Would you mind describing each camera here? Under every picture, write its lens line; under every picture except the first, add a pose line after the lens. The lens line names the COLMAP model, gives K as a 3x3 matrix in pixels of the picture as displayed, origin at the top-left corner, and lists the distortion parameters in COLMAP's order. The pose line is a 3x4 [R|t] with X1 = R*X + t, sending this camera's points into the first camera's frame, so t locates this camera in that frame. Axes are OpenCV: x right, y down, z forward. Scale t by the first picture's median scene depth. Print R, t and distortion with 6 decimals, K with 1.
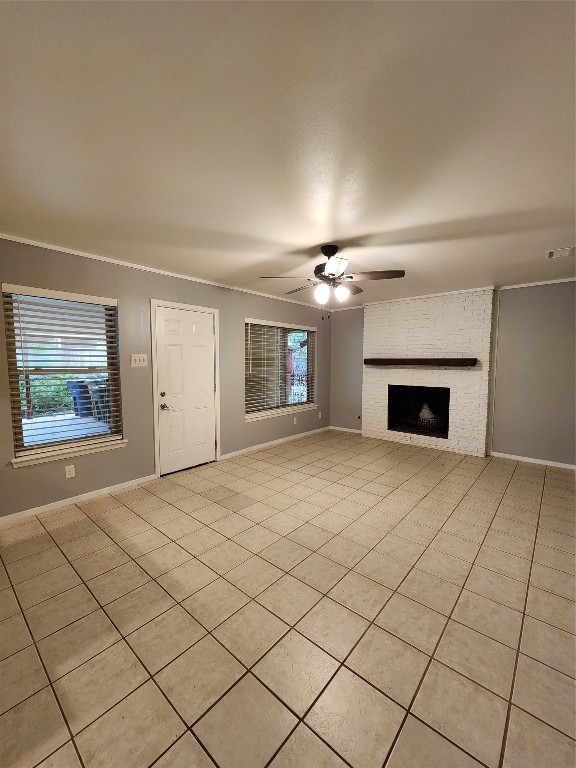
lens RADIAL K [[314.1, 0, 290.1], [0, 314.1, 388.9], [0, 0, 1]] dist [0.001549, -0.001900]
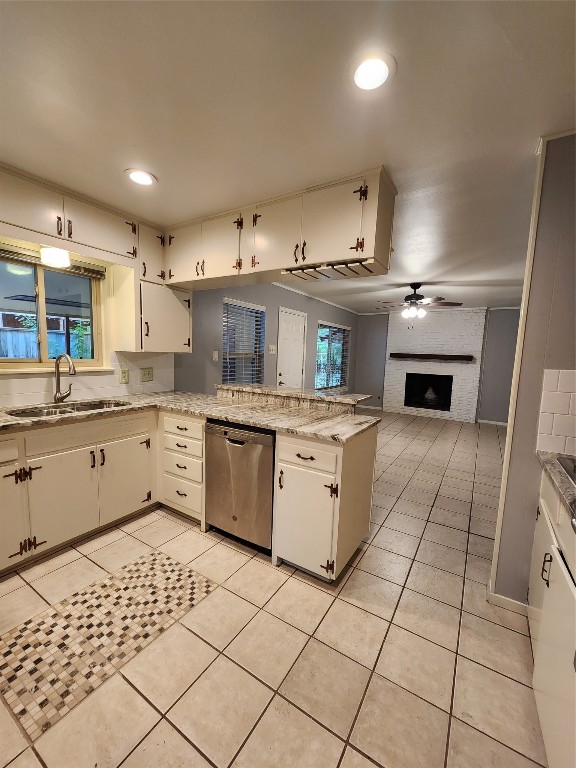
lens RADIAL K [[314.1, 0, 285.7], [0, 314.1, 388.7], [0, 0, 1]] dist [0.001549, -0.001900]
pose [[0.988625, 0.016157, 0.149532, -0.619727], [-0.020498, 0.999411, 0.027536, 0.044068], [-0.148999, -0.030288, 0.988373, -0.410160]]
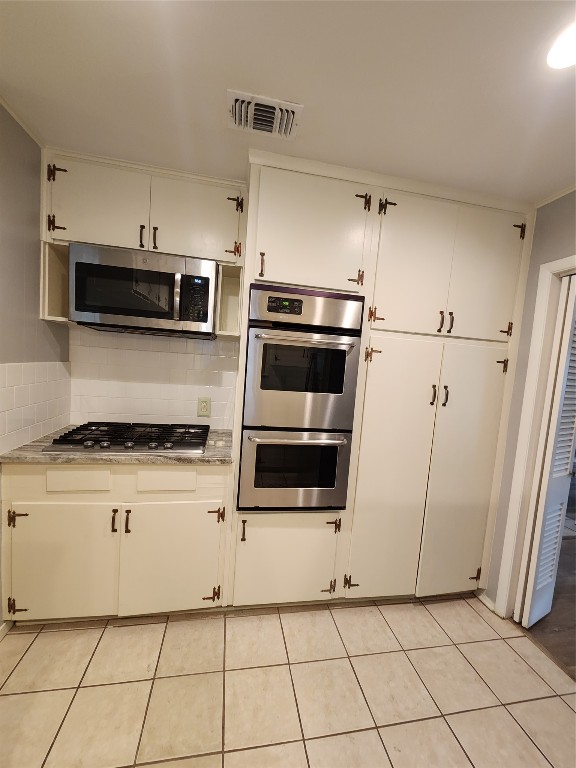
lens RADIAL K [[314.1, 0, 289.7], [0, 314.1, 386.1], [0, 0, 1]] dist [0.001549, -0.001900]
pose [[-0.780352, -0.105166, 0.616435, -0.720283], [-0.014479, 0.988532, 0.150317, -0.016758], [-0.625173, 0.108374, -0.772925, 0.051428]]
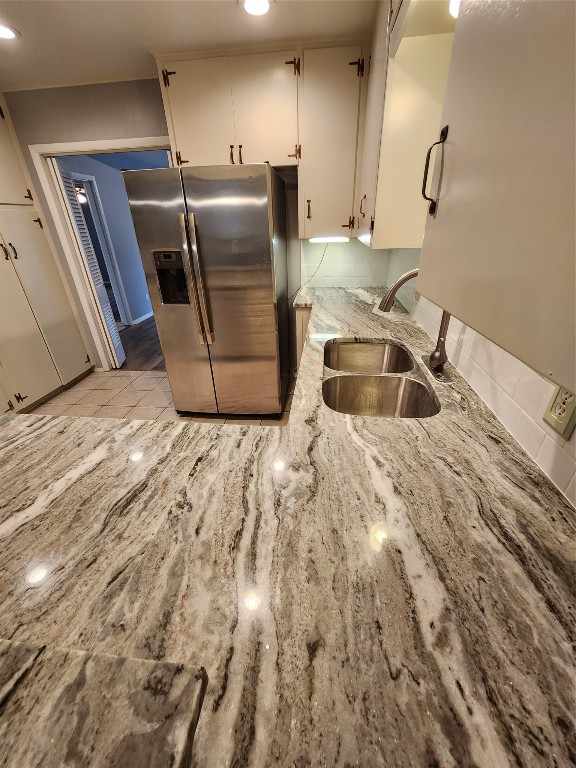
lens RADIAL K [[314.1, 0, 290.7], [0, 314.1, 387.9], [0, 0, 1]] dist [0.001549, -0.001900]
pose [[-0.822505, 0.288893, -0.489926, -0.685073], [-0.023492, 0.843404, 0.536766, -0.067172], [0.568273, 0.453002, -0.686917, 0.516036]]
